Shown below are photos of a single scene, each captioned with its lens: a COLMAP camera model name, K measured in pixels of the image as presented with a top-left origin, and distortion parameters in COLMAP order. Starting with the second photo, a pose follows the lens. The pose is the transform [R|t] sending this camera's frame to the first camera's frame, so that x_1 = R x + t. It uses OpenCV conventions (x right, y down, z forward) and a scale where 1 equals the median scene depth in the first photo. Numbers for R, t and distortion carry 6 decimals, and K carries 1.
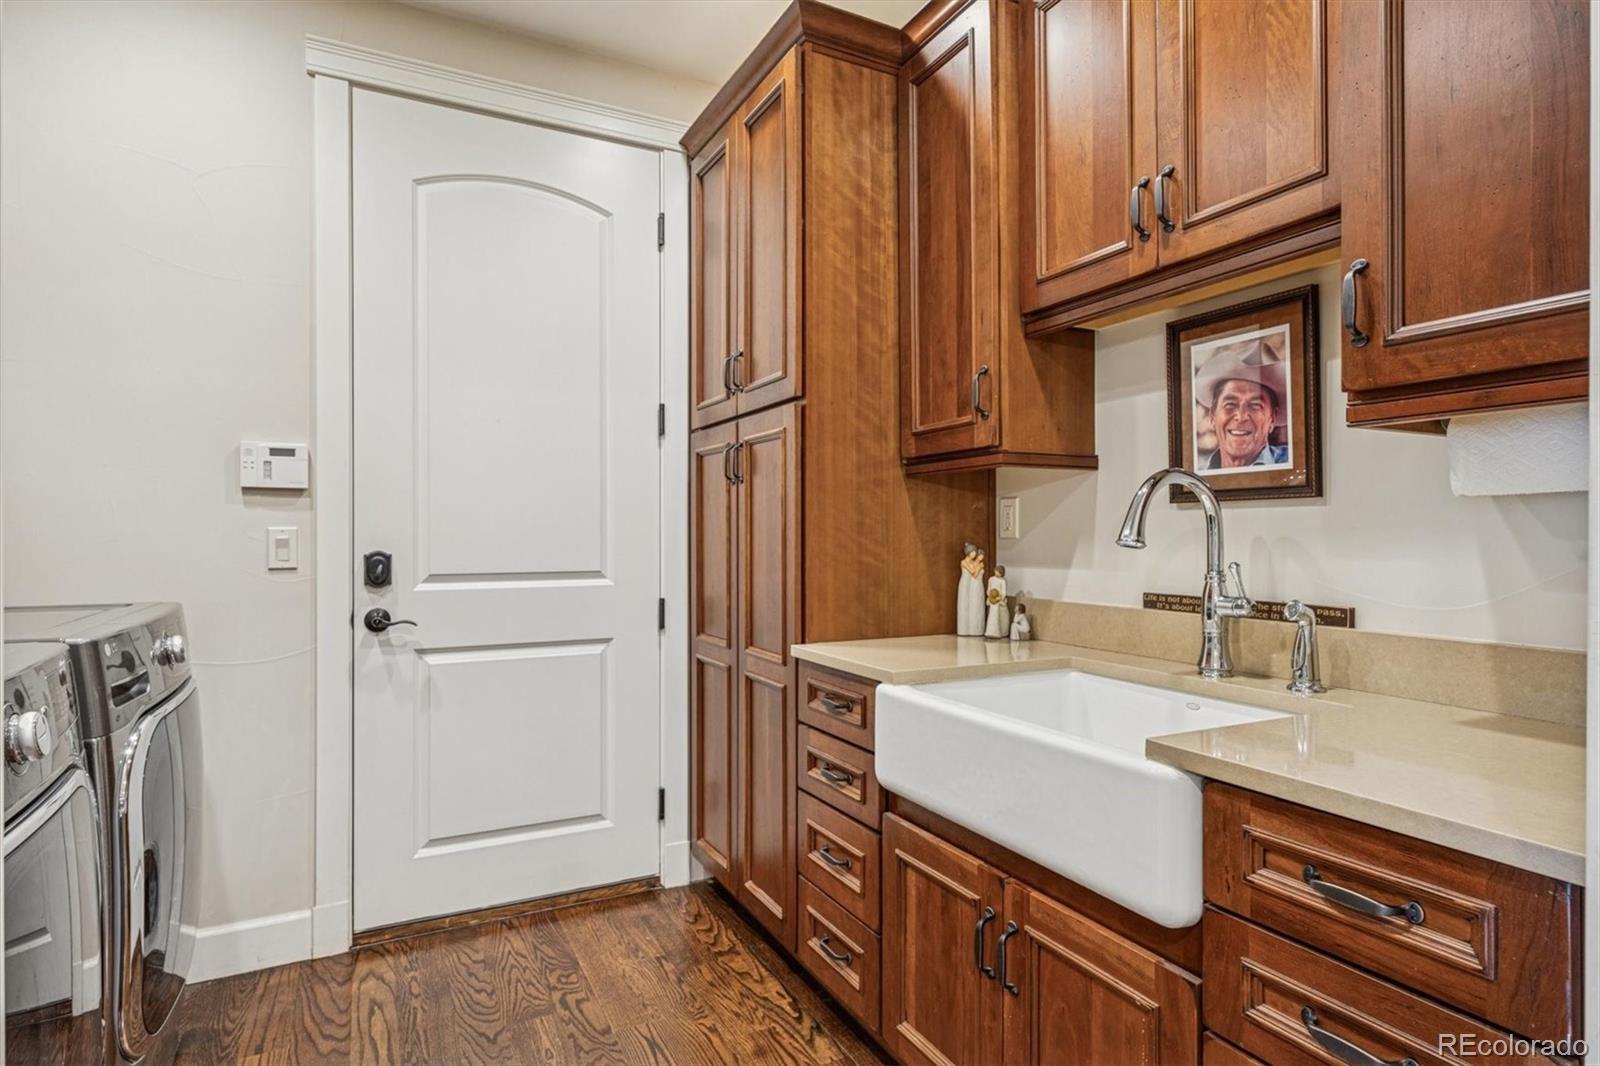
lens RADIAL K [[840.6, 0, 800.8], [0, 840.6, 531.4], [0, 0, 1]] dist [-0.000403, 0.000093]
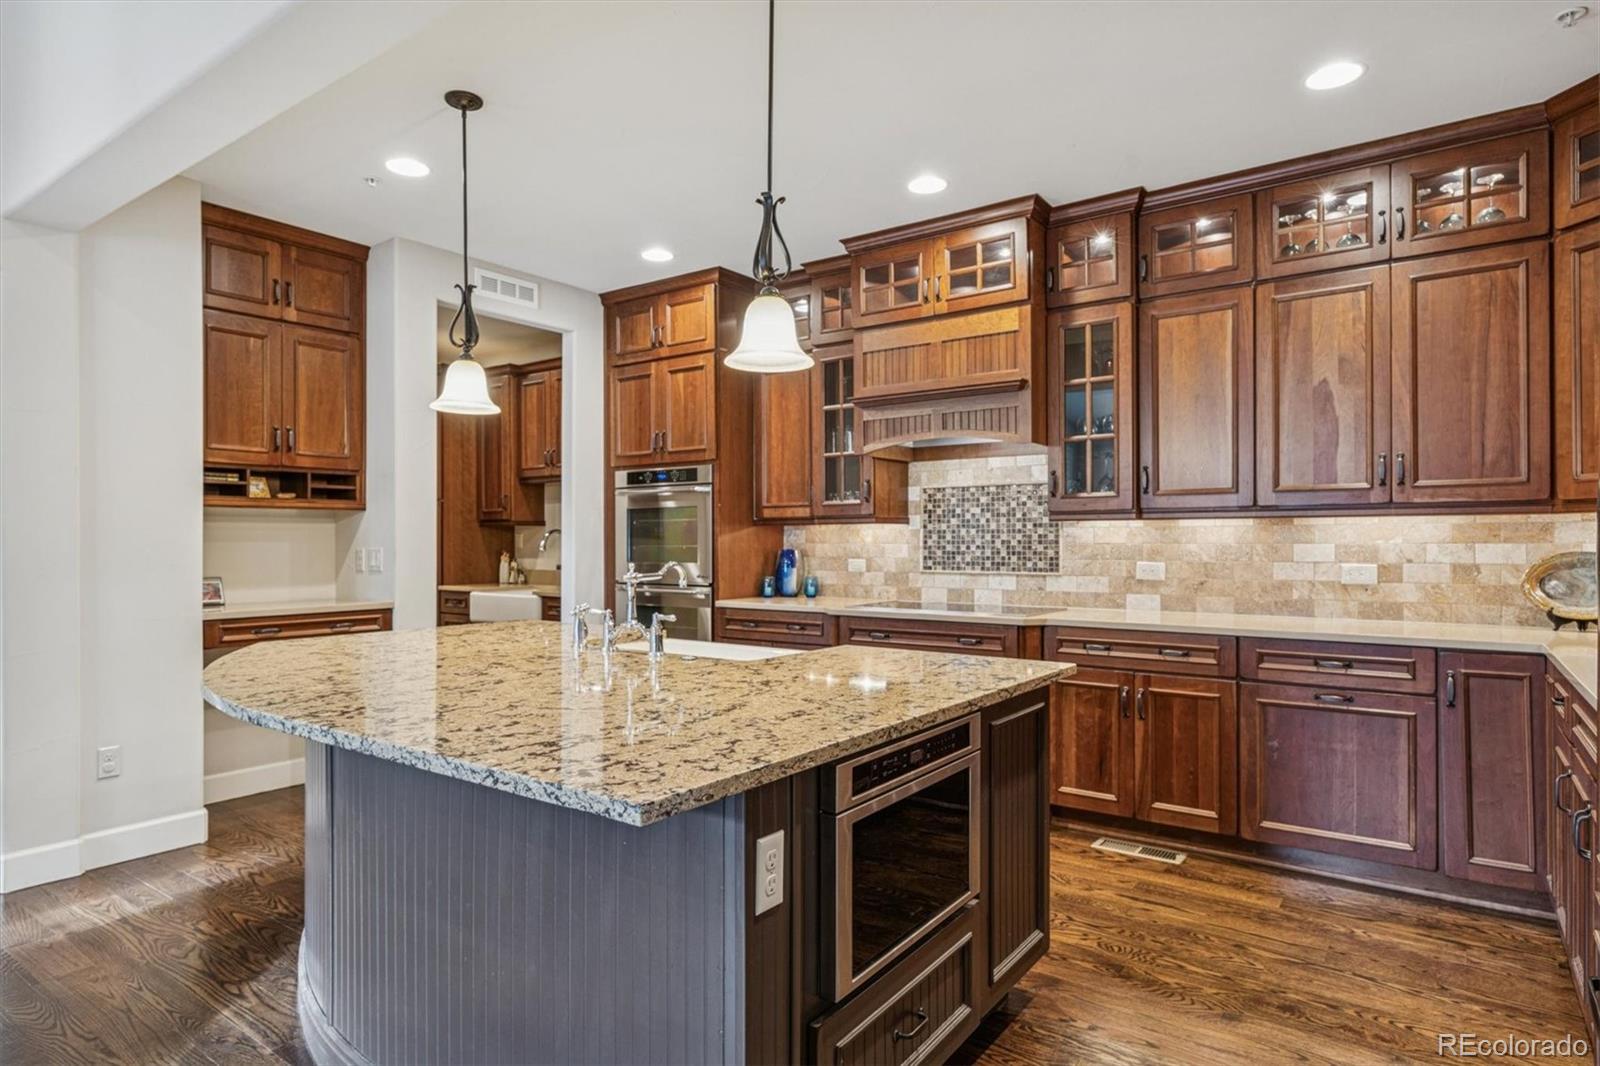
lens RADIAL K [[901.3, 0, 802.6], [0, 901.3, 536.2], [0, 0, 1]] dist [-0.002566, -0.000235]
pose [[0.891296, 0.000902, 0.453422, -0.282414], [-0.001917, 0.999997, 0.001777, -0.040060], [-0.453419, -0.002453, 0.891294, -2.200064]]
